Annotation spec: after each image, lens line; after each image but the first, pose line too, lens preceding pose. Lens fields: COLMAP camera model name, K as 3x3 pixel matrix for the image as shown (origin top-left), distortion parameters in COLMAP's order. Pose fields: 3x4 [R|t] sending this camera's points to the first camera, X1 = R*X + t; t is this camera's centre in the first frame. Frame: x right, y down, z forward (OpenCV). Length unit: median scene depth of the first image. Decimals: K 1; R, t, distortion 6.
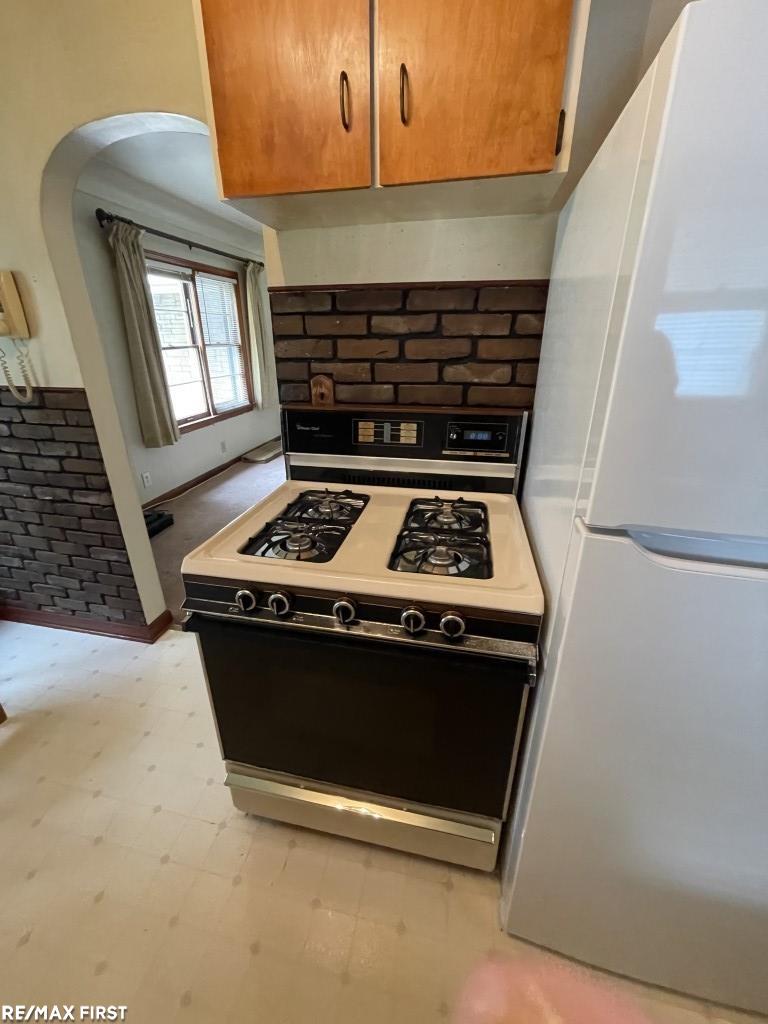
lens RADIAL K [[416.9, 0, 382.9], [0, 416.9, 506.2], [0, 0, 1]] dist [0.000576, 0.000143]
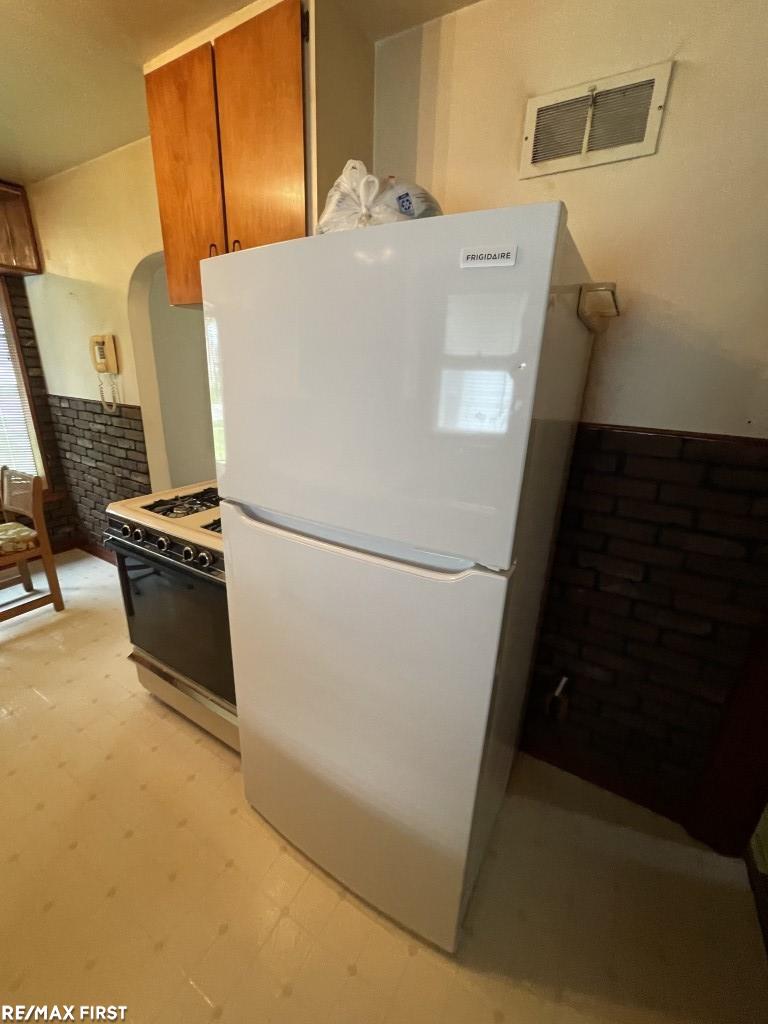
lens RADIAL K [[416.9, 0, 382.2], [0, 416.9, 507.3], [0, 0, 1]] dist [0.000576, 0.000143]
pose [[0.947138, 0.133781, -0.291604, 0.440579], [-0.155062, 0.986586, -0.051023, 0.019467], [0.280866, 0.093542, 0.955177, -0.134715]]
